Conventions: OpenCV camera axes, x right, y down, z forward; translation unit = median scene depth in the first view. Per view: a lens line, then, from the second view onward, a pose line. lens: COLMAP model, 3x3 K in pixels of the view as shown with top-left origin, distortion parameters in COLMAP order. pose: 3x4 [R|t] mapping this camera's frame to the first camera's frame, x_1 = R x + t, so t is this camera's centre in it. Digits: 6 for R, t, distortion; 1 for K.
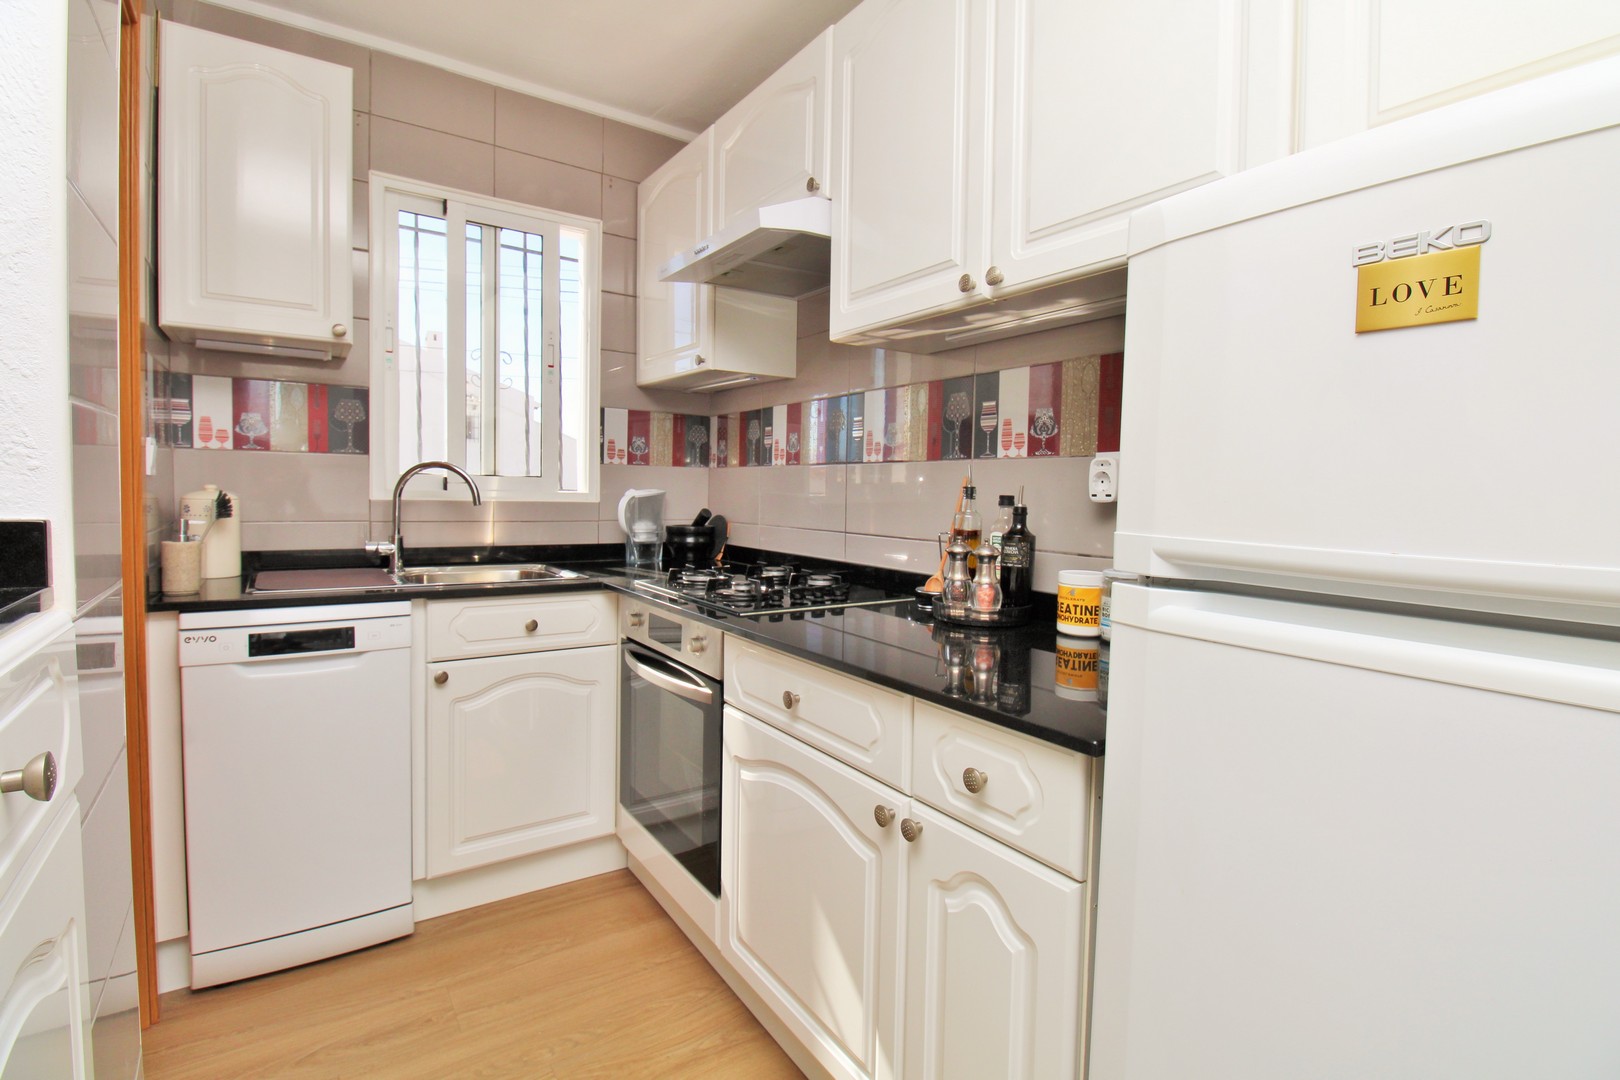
lens RADIAL K [[760.4, 0, 810.4], [0, 760.4, 531.4], [0, 0, 1]] dist [-0.004438, -0.009704]
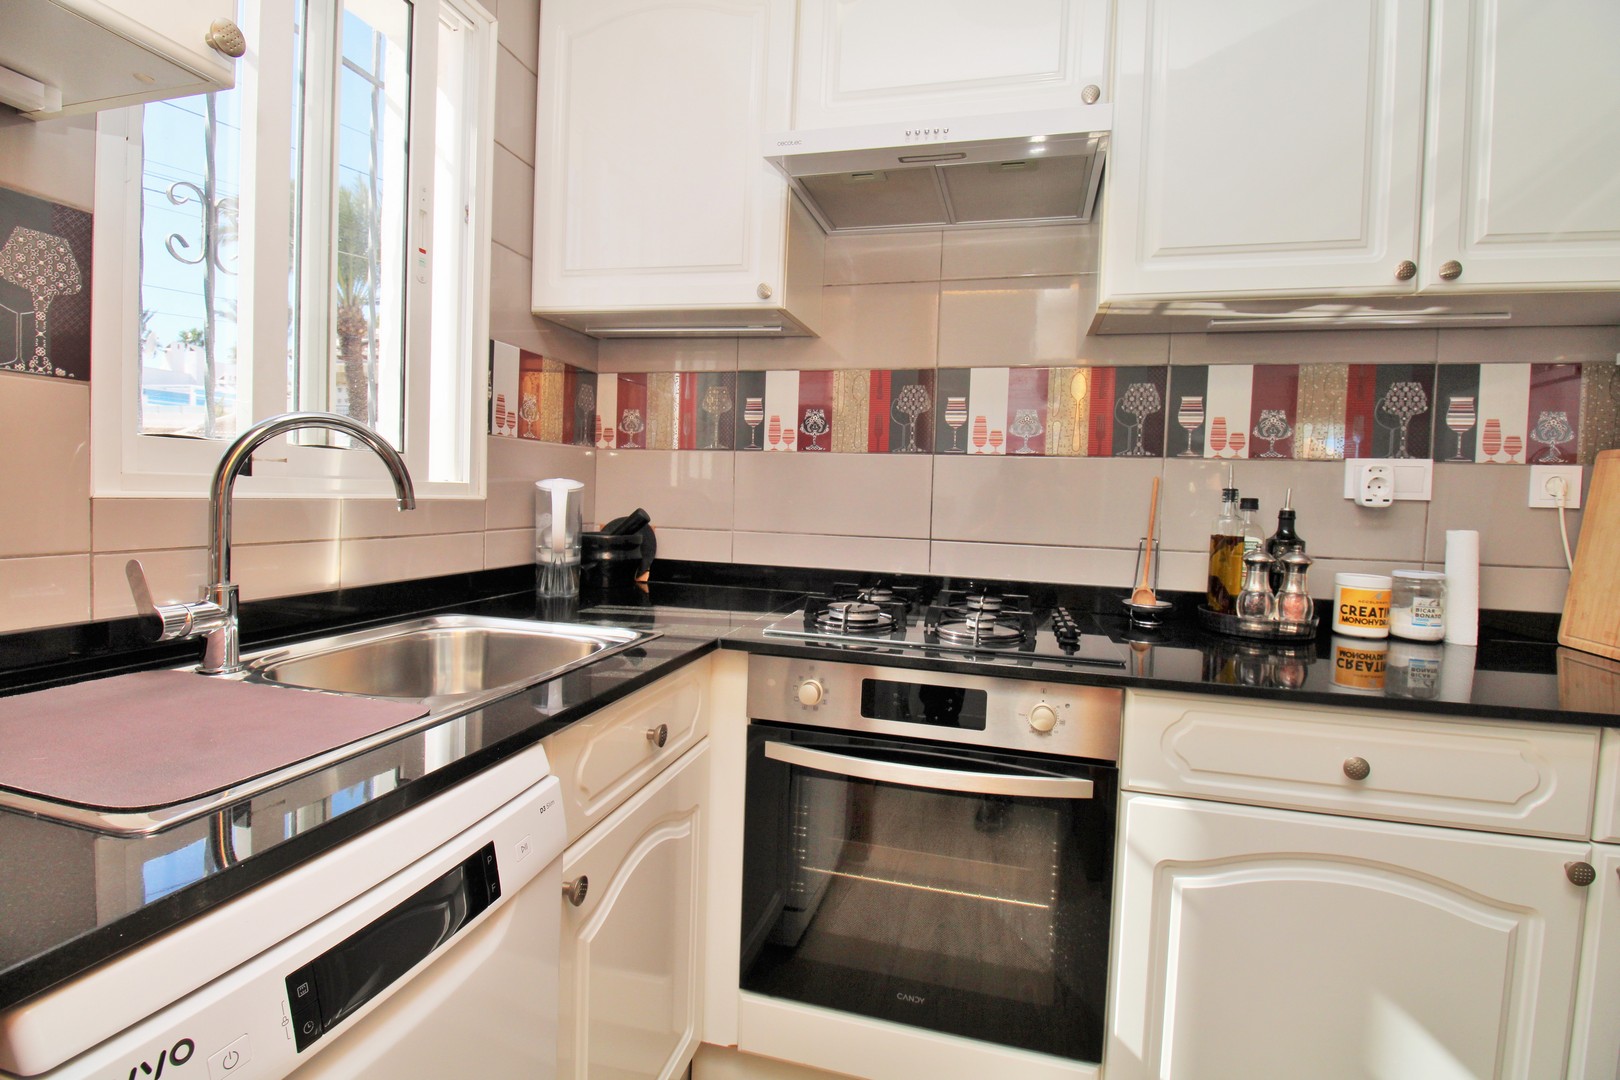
lens RADIAL K [[760.4, 0, 775.2], [0, 760.4, 519.3], [0, 0, 1]] dist [-0.004438, -0.009704]
pose [[0.755098, -0.015399, 0.655431, -0.736996], [0.017541, 0.999841, 0.003282, -0.031428], [-0.655377, 0.009019, 0.755248, 0.612547]]
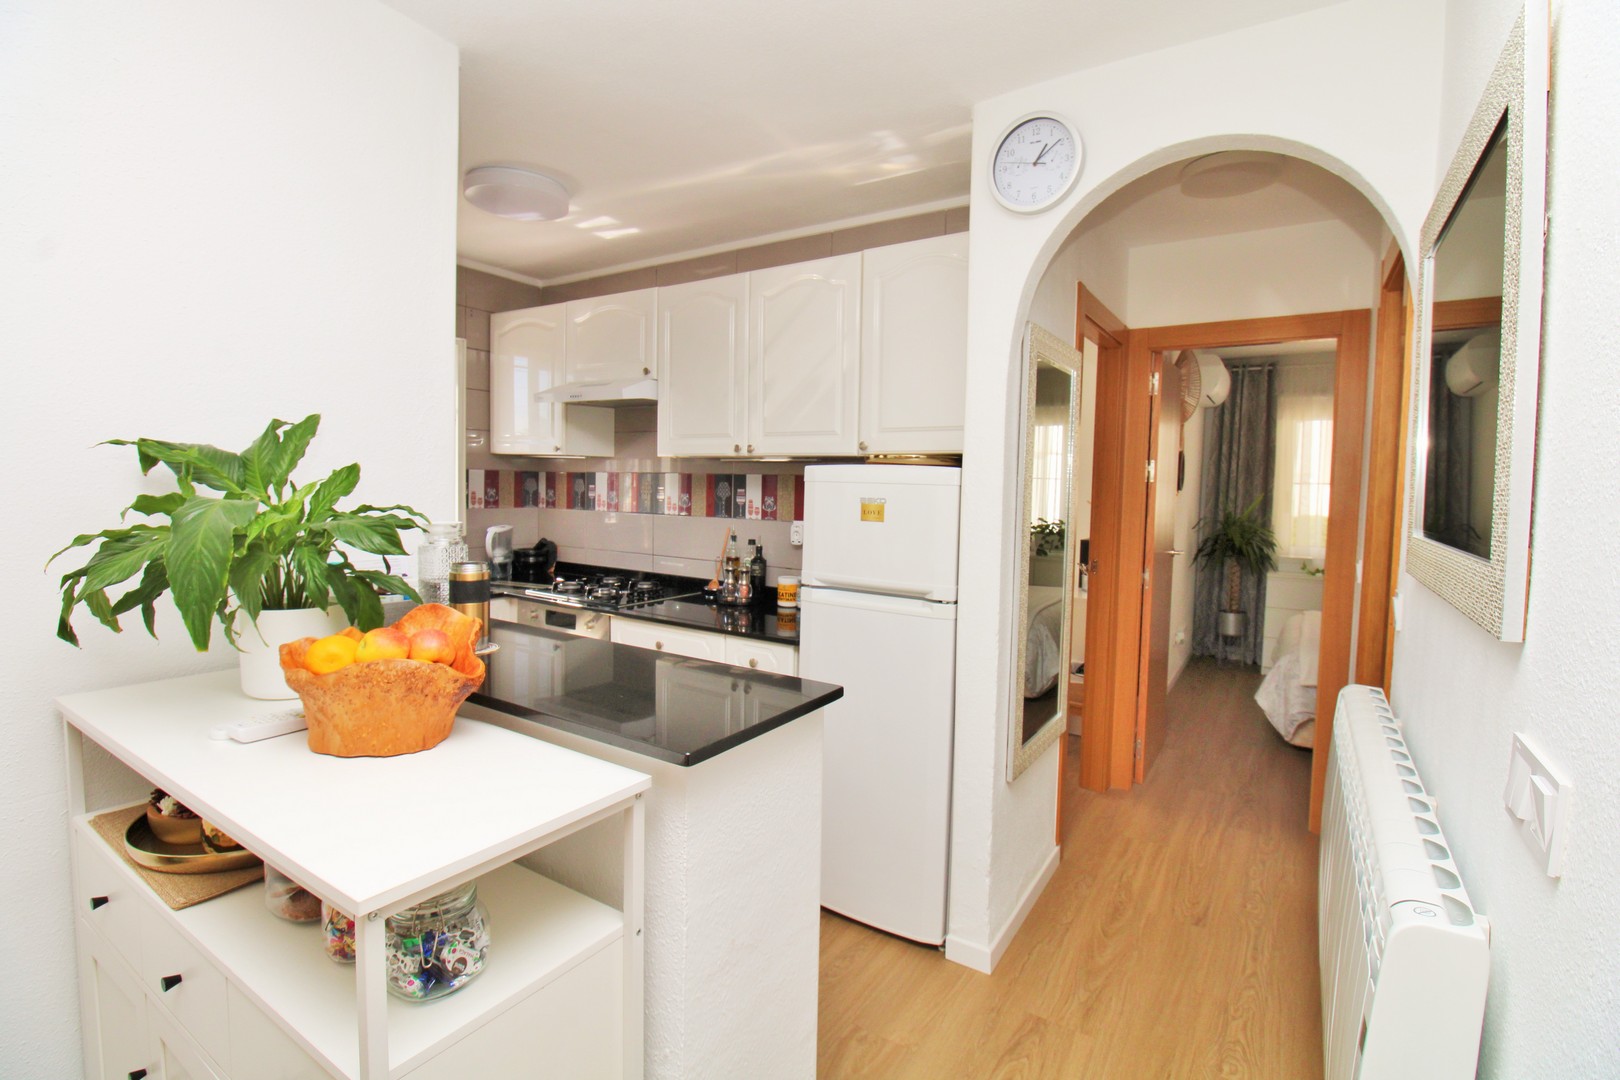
lens RADIAL K [[760.4, 0, 800.9], [0, 760.4, 531.2], [0, 0, 1]] dist [-0.004438, -0.009704]
pose [[0.928904, -0.022856, 0.369614, -0.328933], [0.016151, 0.999644, 0.021225, -0.099352], [-0.369968, -0.013746, 0.928943, -0.826600]]
